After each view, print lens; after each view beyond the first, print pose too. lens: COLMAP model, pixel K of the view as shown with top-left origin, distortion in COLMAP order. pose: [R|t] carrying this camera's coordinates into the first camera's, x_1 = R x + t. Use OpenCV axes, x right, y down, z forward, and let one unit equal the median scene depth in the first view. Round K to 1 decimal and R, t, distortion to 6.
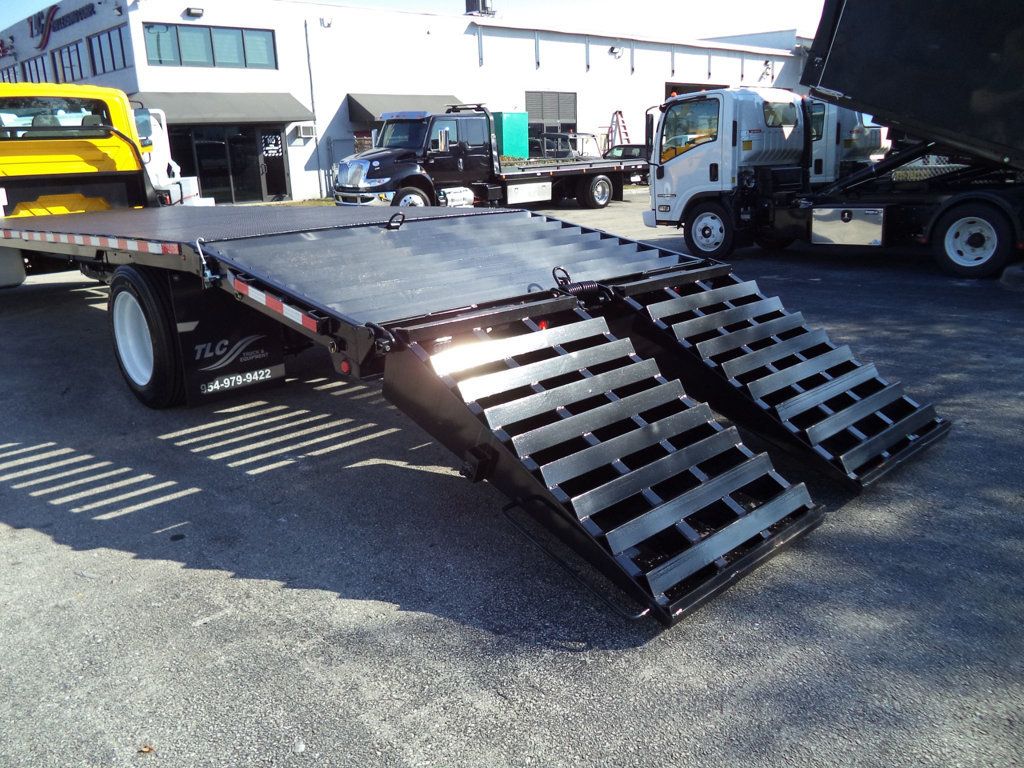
lens RADIAL K [[831.1, 0, 518.1], [0, 831.1, 384.4], [0, 0, 1]] dist [-0.029027, 0.009262]
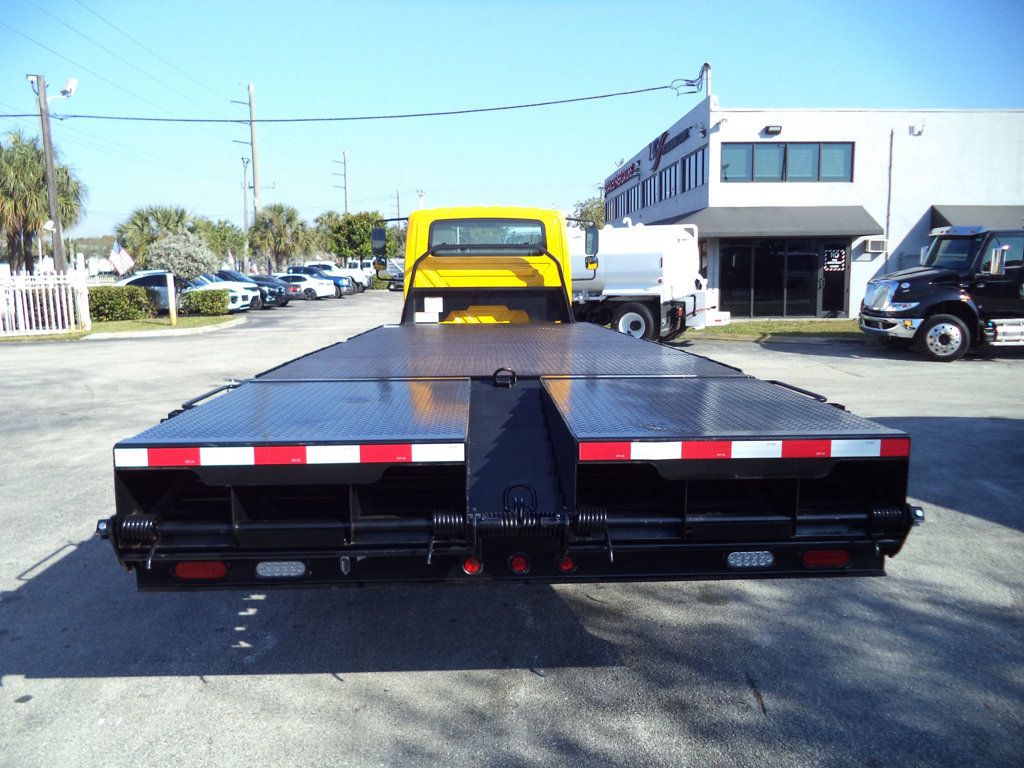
lens RADIAL K [[831.1, 0, 512.5], [0, 831.1, 383.6], [0, 0, 1]] dist [-0.029027, 0.009262]
pose [[0.742946, 0.119085, -0.658673, 0.078182], [-0.200297, 0.978508, -0.049014, -0.031454], [0.638680, 0.168345, 0.750832, 0.080729]]
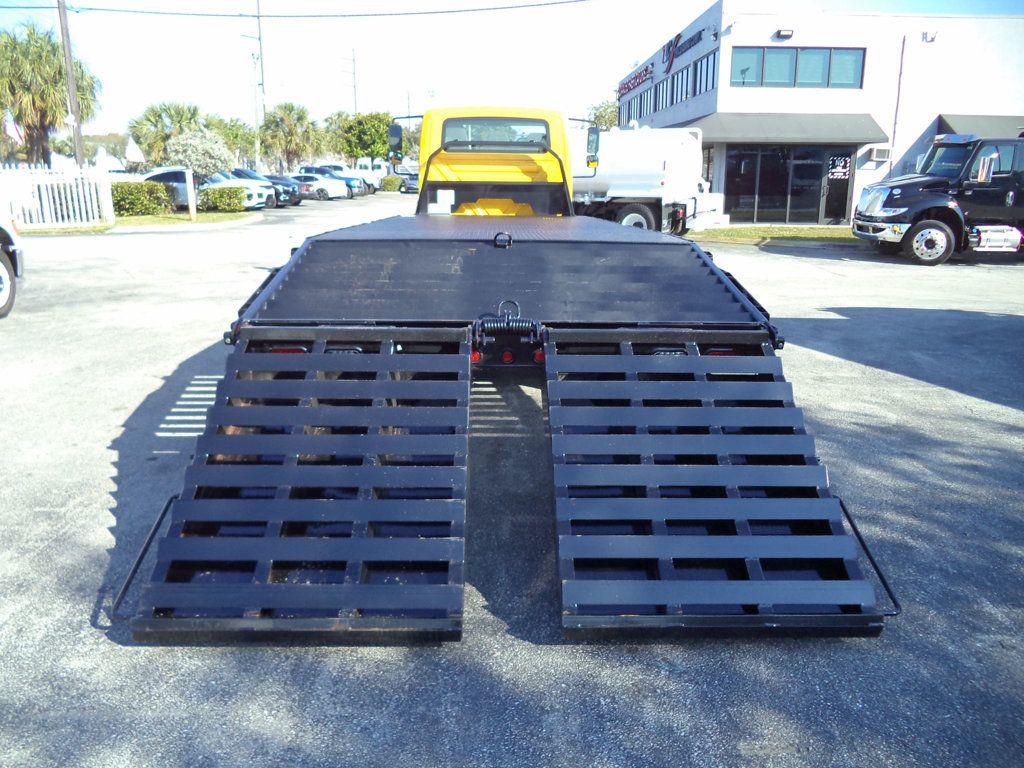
lens RADIAL K [[831.1, 0, 508.0], [0, 831.1, 388.2], [0, 0, 1]] dist [-0.029027, 0.009262]
pose [[0.729192, 0.209489, -0.651455, 0.113639], [-0.220339, 0.973167, 0.066310, -0.017972], [0.647866, 0.095189, 0.755784, 0.049135]]
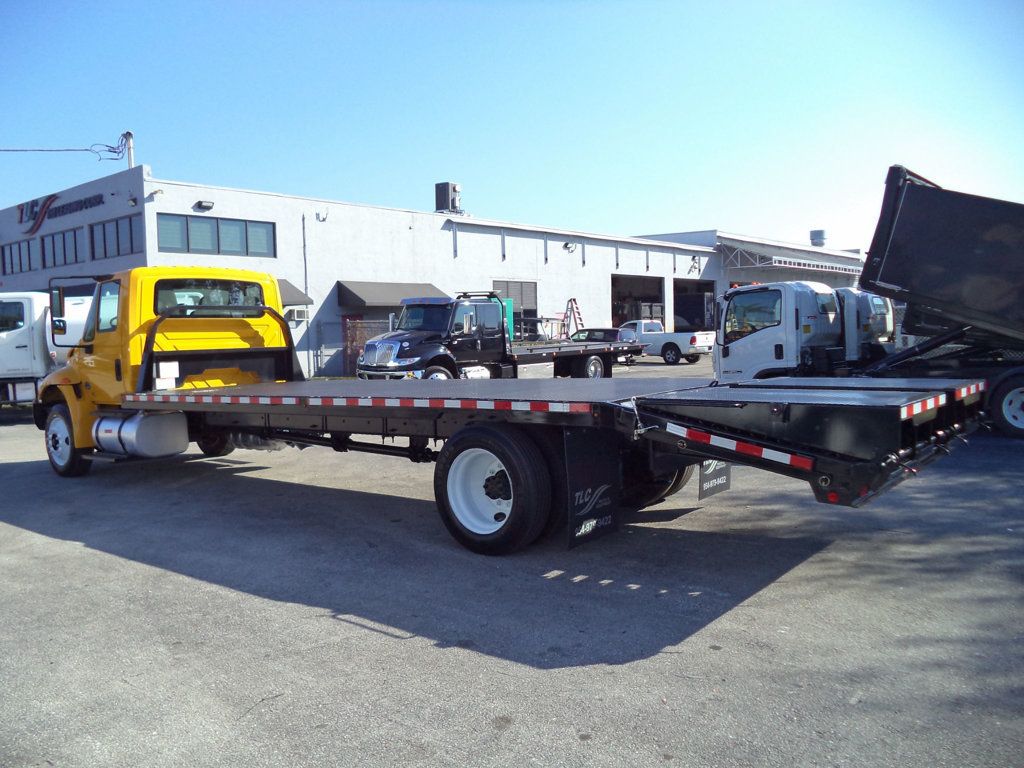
lens RADIAL K [[831.1, 0, 516.0], [0, 831.1, 370.3], [0, 0, 1]] dist [-0.029027, 0.009262]
pose [[0.993726, 0.000296, 0.111842, -0.113477], [0.025423, 0.973219, -0.228470, 0.009278], [-0.108914, 0.229880, 0.967106, -0.026939]]
